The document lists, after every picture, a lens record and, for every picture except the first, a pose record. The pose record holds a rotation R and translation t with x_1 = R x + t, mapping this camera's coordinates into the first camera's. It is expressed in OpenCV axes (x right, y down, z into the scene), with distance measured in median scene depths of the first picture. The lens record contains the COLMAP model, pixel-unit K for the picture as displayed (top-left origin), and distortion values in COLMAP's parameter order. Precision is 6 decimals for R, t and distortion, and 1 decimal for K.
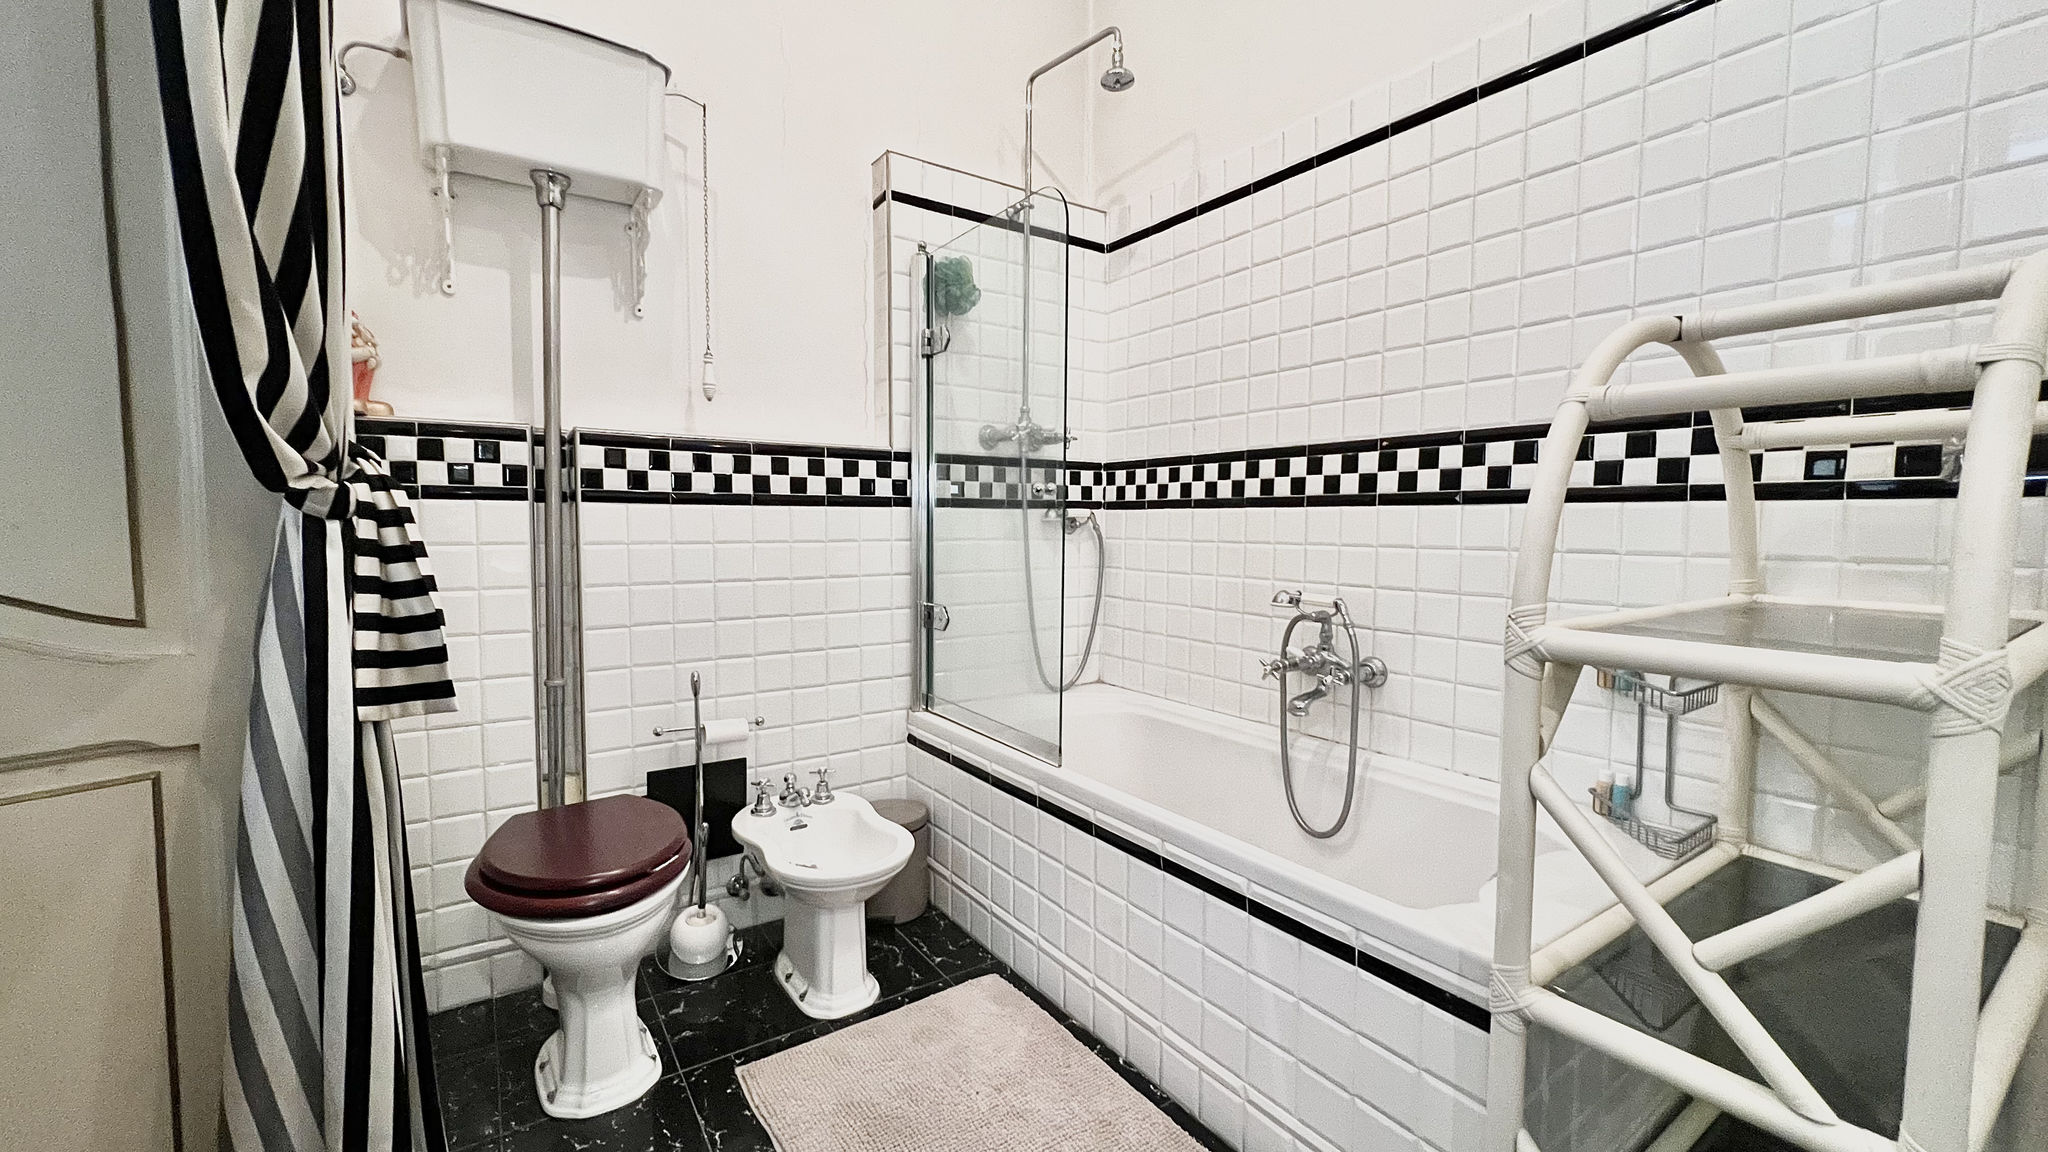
lens RADIAL K [[819.2, 0, 1026.6], [0, 819.2, 578.2], [0, 0, 1]] dist [-0.003704, 0.001162]
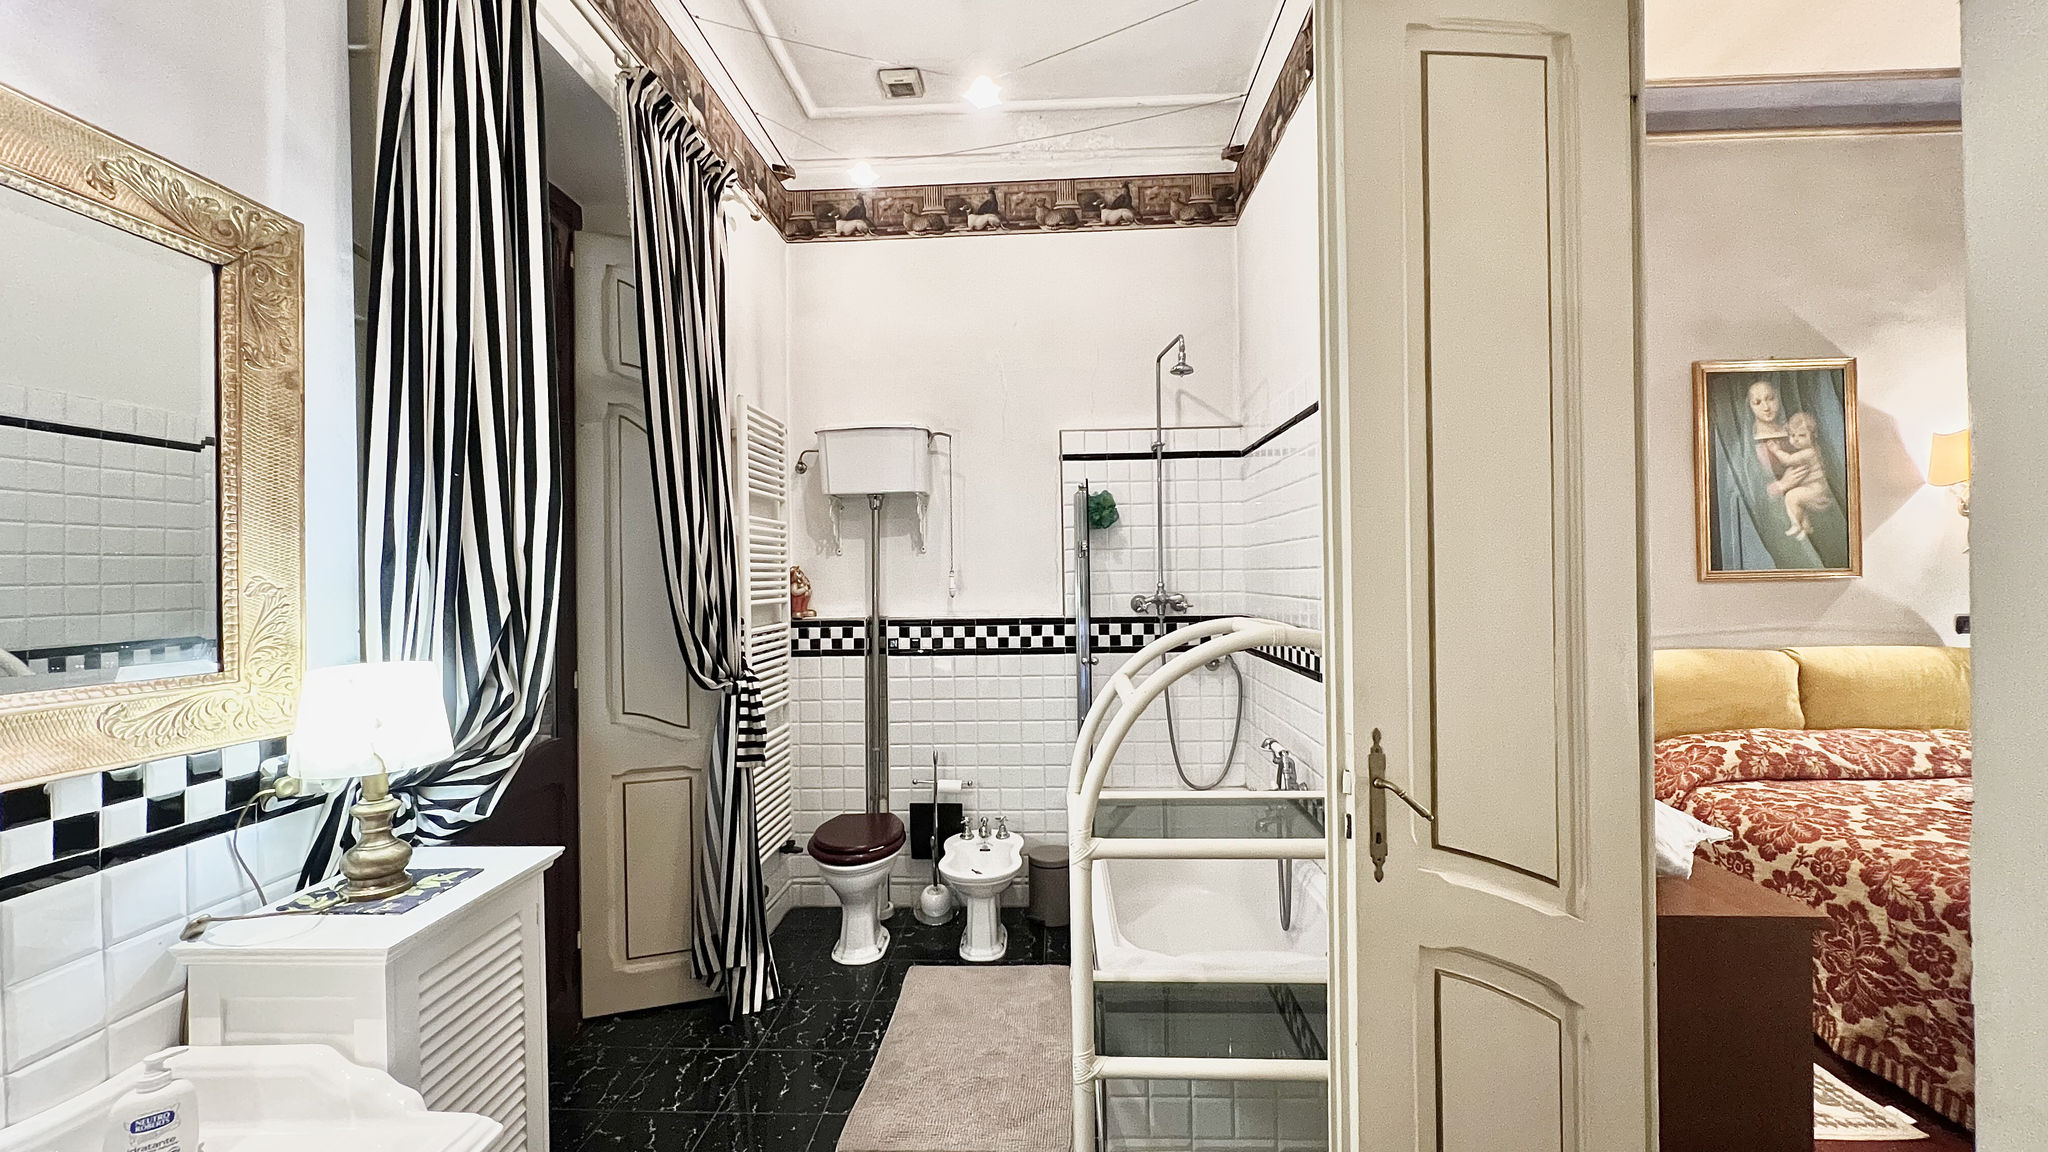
lens RADIAL K [[819.2, 0, 1020.5], [0, 819.2, 574.6], [0, 0, 1]] dist [-0.003704, 0.001162]
pose [[0.805107, -0.016744, -0.592893, 0.843100], [-0.022859, 0.997983, -0.059225, -0.174597], [0.592688, 0.061236, 0.803101, -0.370130]]
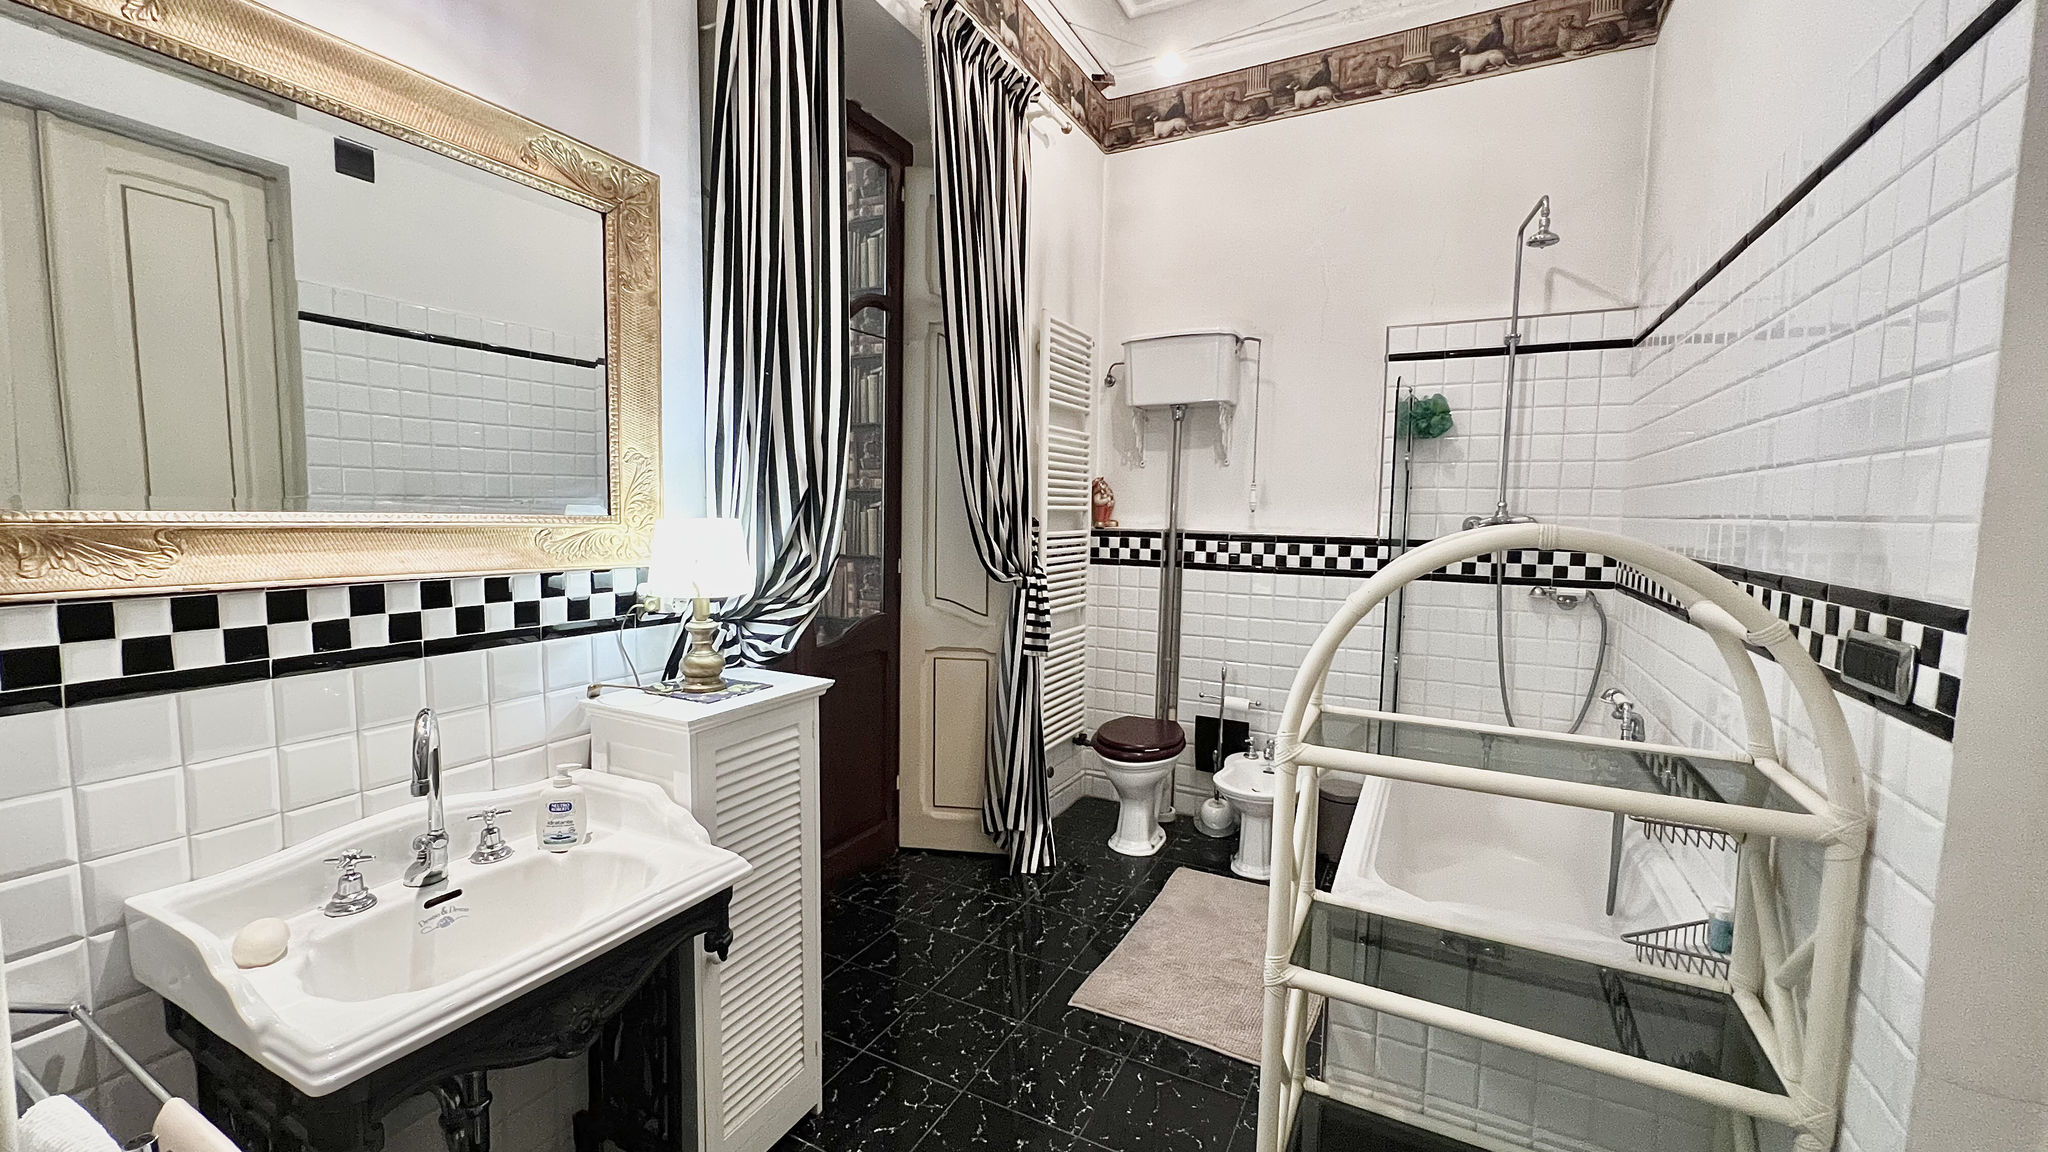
lens RADIAL K [[819.2, 0, 1015.1], [0, 819.2, 575.0], [0, 0, 1]] dist [-0.003704, 0.001162]
pose [[0.474692, 0.076607, -0.876812, 0.948006], [-0.076006, 0.996051, 0.045877, -0.134667], [0.876864, 0.044865, 0.478640, -0.266248]]
